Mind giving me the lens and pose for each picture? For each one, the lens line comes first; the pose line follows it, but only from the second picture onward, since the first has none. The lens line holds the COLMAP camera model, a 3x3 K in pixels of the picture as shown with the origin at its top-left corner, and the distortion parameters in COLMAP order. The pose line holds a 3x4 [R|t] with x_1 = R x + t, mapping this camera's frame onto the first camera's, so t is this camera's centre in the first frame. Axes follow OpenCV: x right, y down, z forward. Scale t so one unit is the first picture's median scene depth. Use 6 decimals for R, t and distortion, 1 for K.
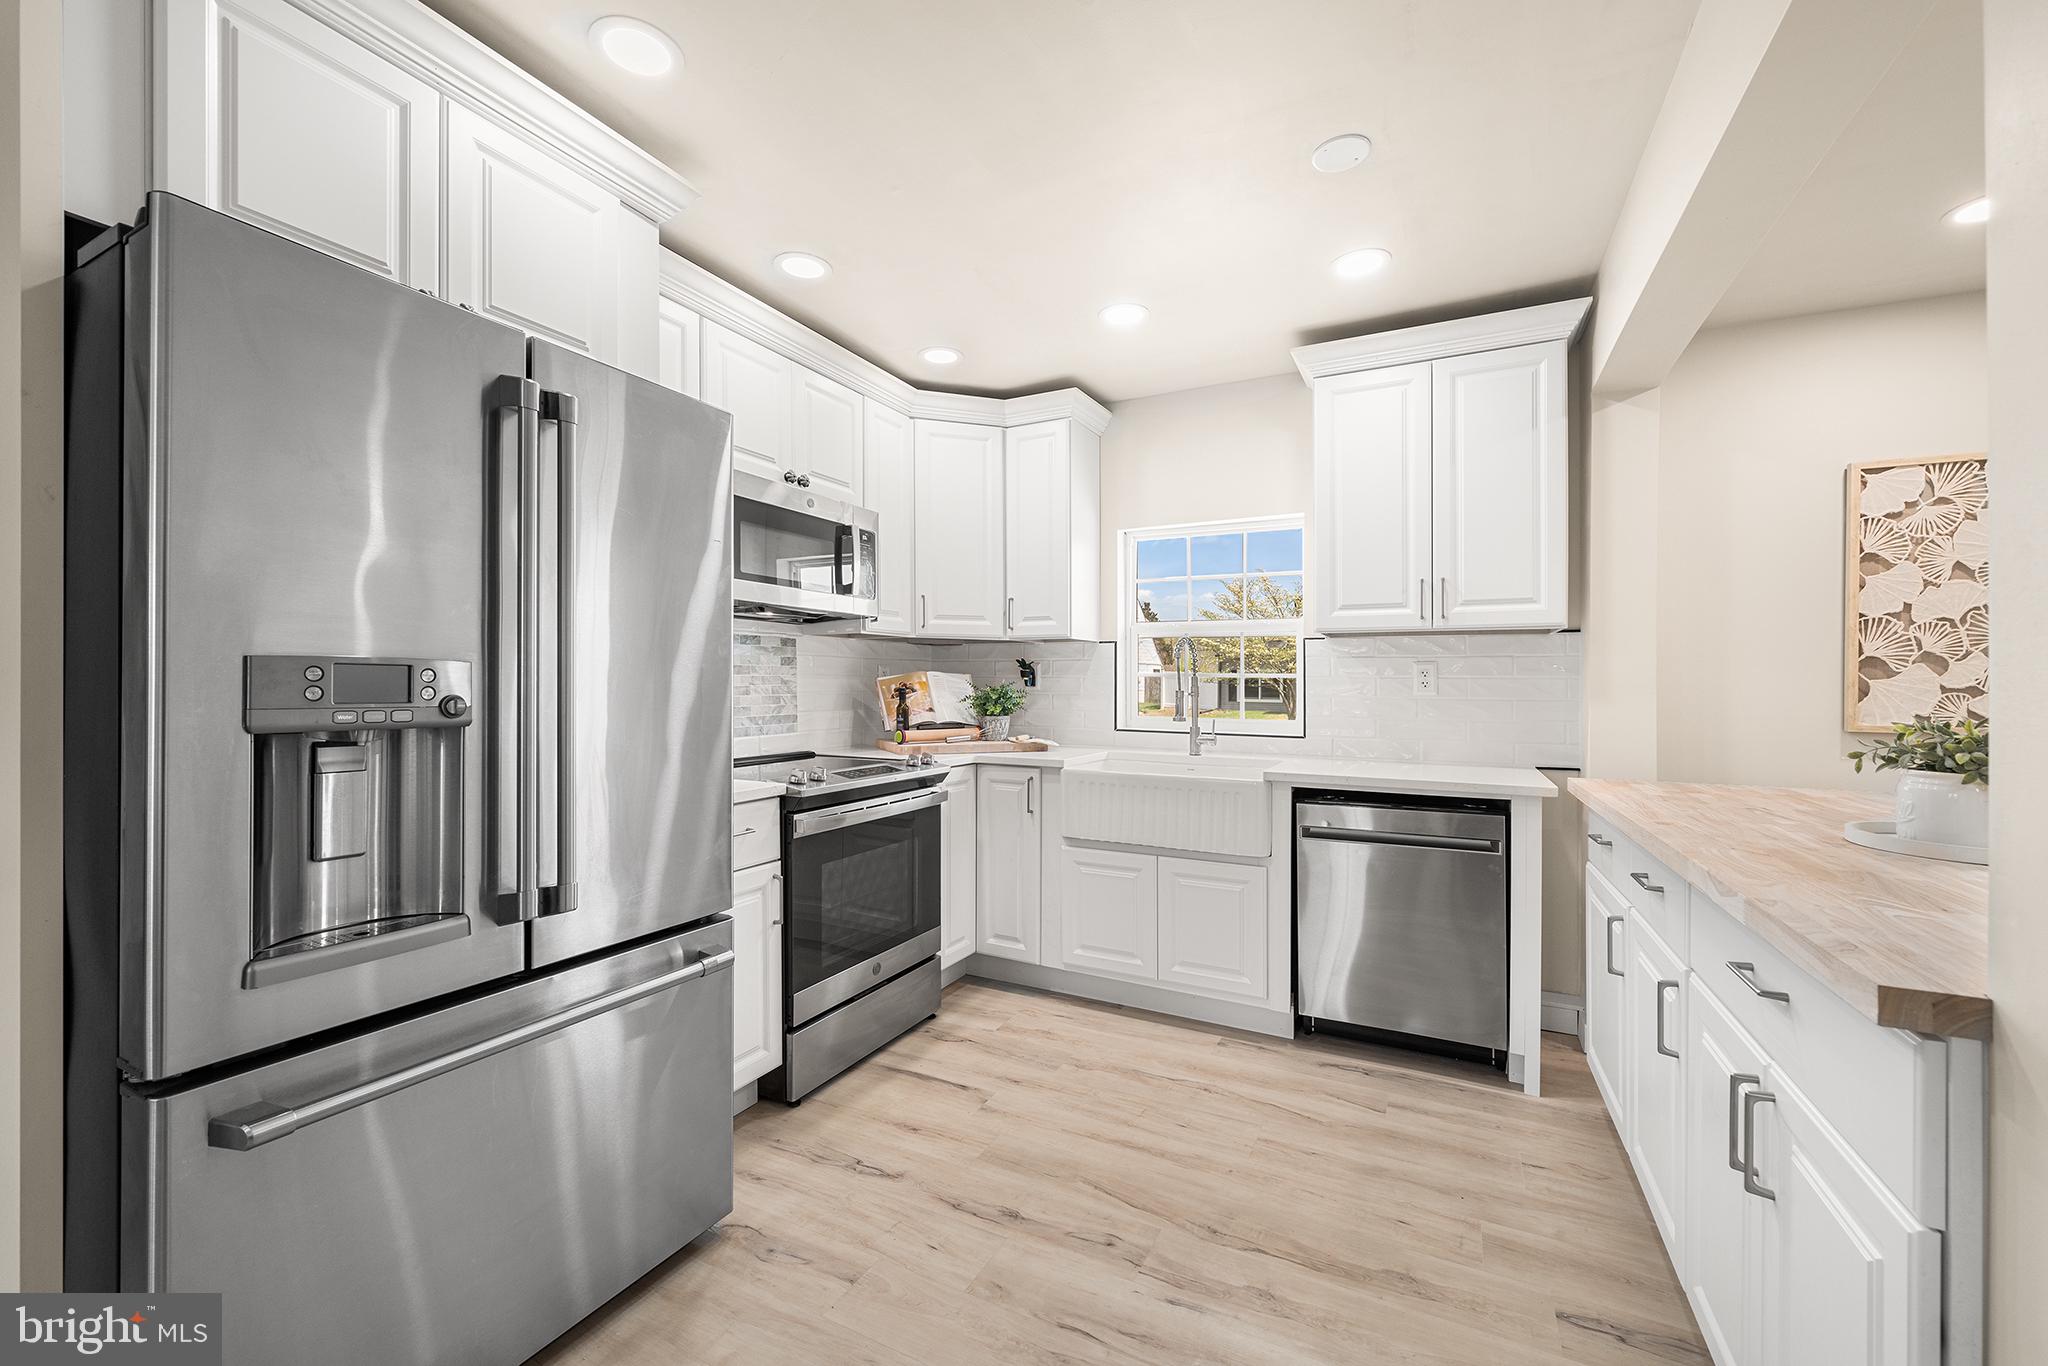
lens RADIAL K [[815.0, 0, 1021.5], [0, 815.0, 683.4], [0, 0, 1]] dist [-0.001462, -0.000096]
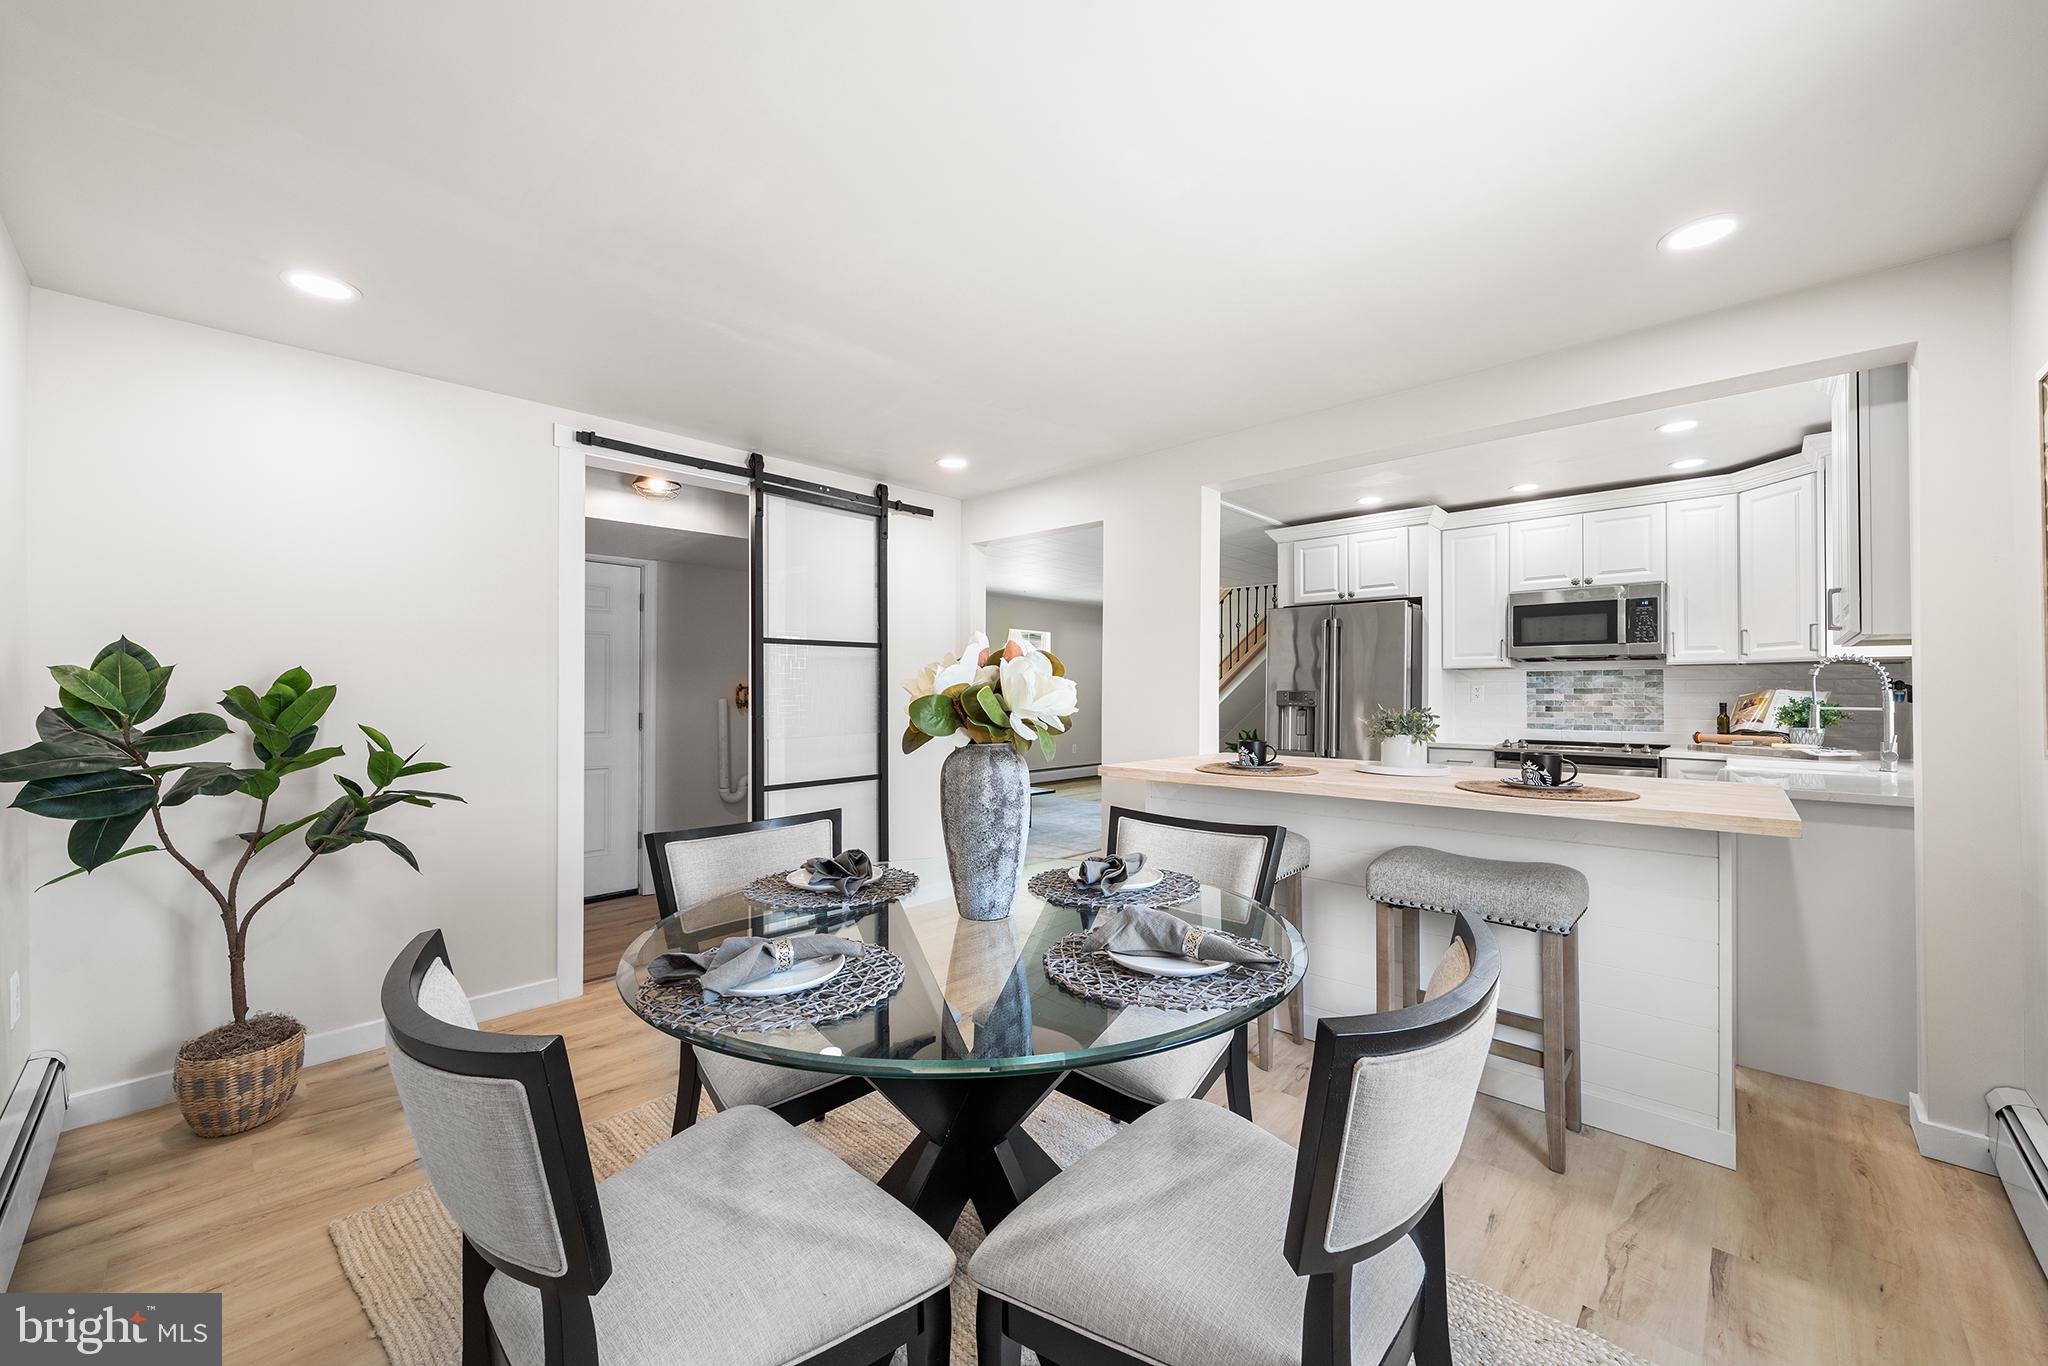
lens RADIAL K [[782.8, 0, 1024.0], [0, 782.8, 683.0], [0, 0, 1]] dist [-0.000570, -0.000046]
pose [[-0.271332, -0.023799, -0.962192, 1.896015], [-0.009860, 0.999711, -0.021946, 0.017690], [0.962435, 0.003533, -0.271488, 0.347079]]
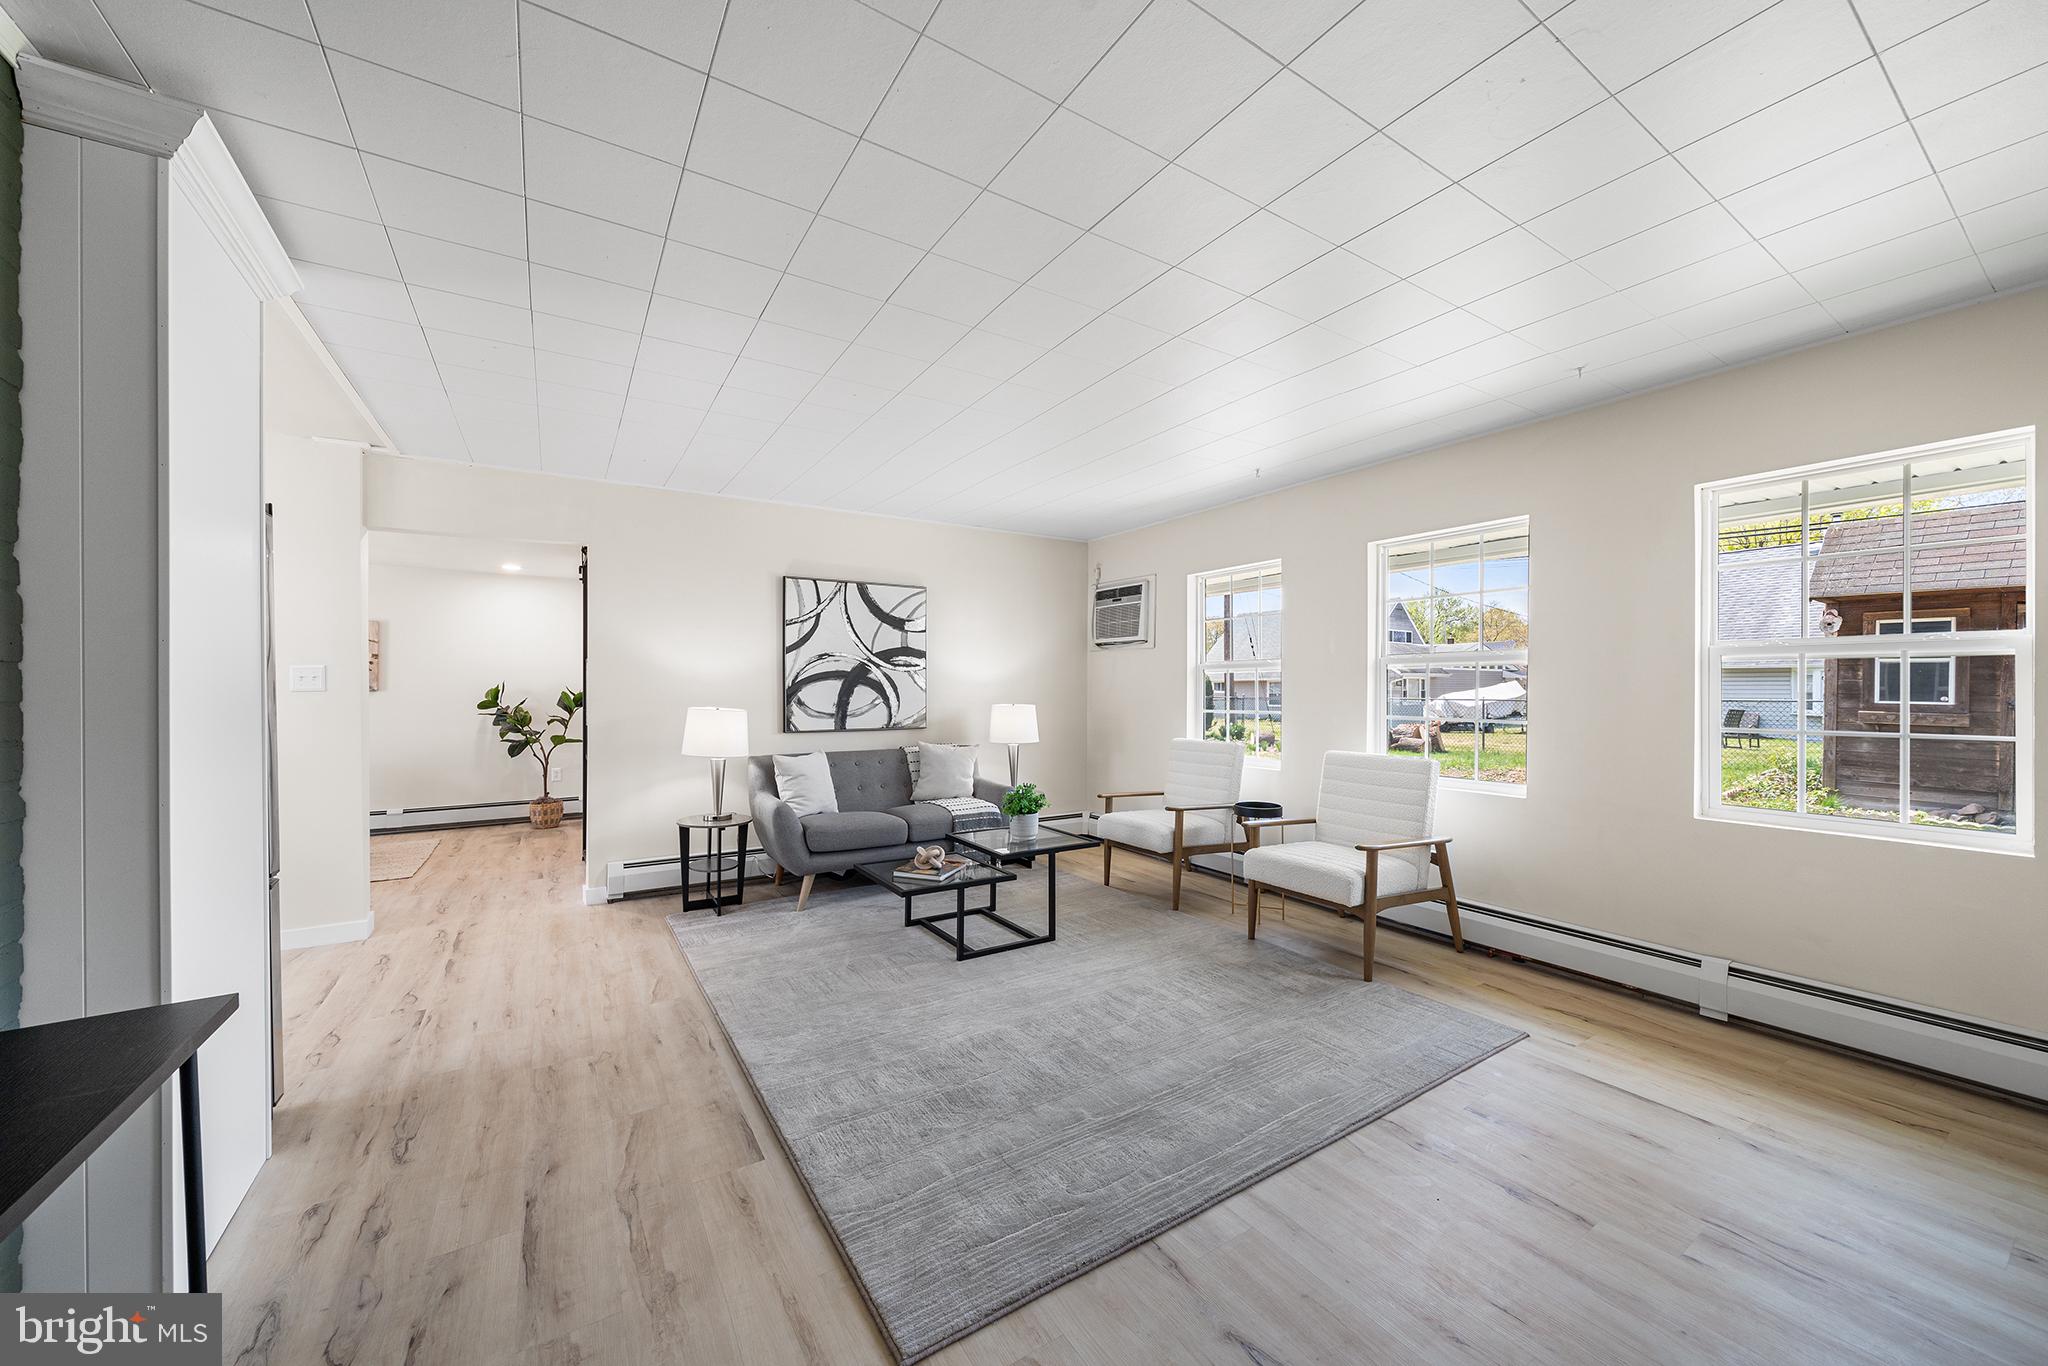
lens RADIAL K [[748.0, 0, 1026.3], [0, 748.0, 683.8], [0, 0, 1]] dist [-0.001671, 0.000003]
pose [[-0.864674, -0.004960, 0.502310, -1.669252], [-0.002619, 0.999982, 0.005365, -0.039393], [-0.502327, 0.003323, -0.864671, 0.732081]]
